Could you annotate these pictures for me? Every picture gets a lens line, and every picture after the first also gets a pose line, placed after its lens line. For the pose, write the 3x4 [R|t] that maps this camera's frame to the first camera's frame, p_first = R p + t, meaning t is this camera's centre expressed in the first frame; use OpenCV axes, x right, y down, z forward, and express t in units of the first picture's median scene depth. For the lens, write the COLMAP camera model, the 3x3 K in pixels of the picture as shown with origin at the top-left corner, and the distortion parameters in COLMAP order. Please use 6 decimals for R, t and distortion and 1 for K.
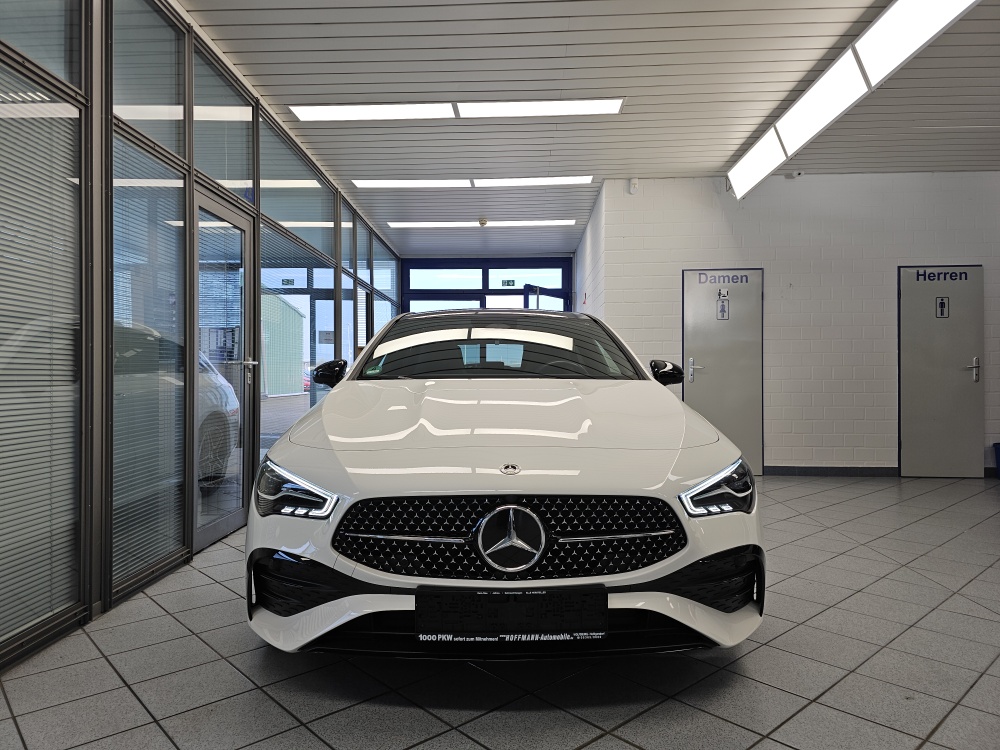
lens RADIAL K [[675.0, 0, 503.9], [0, 675.0, 371.7], [0, 0, 1]] dist [0.050596, -0.047594]
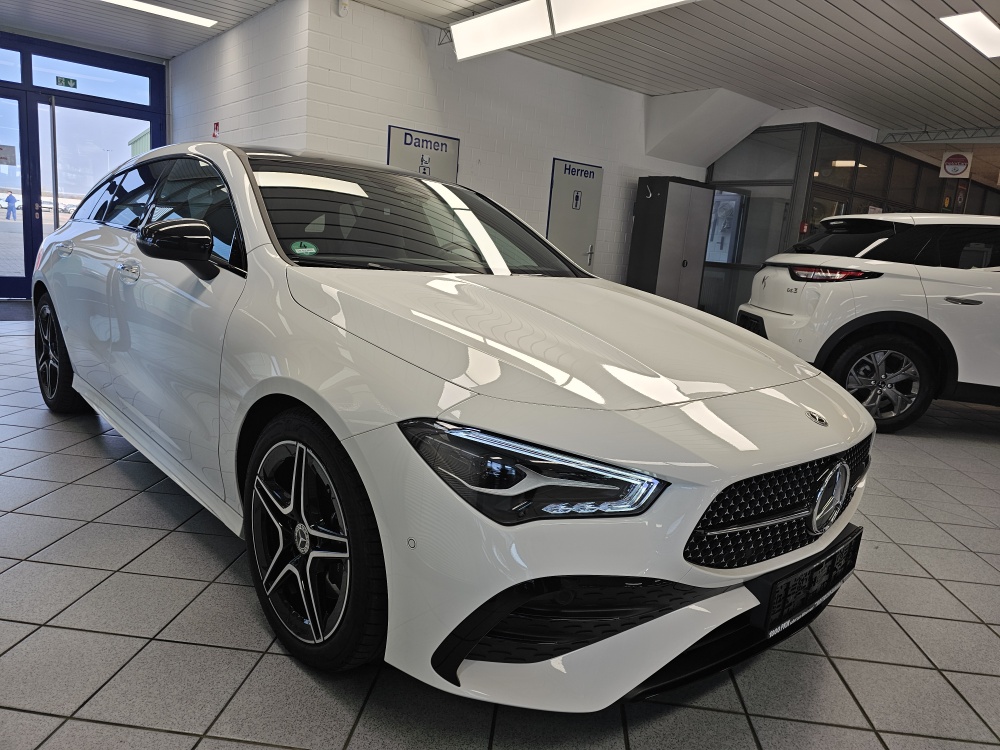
lens RADIAL K [[675.0, 0, 503.9], [0, 675.0, 371.7], [0, 0, 1]] dist [0.050596, -0.047594]
pose [[0.740918, -0.062566, 0.668675, -0.246798], [-0.086479, 0.978474, 0.187375, -0.012958], [-0.666004, -0.196656, 0.719559, 0.188484]]
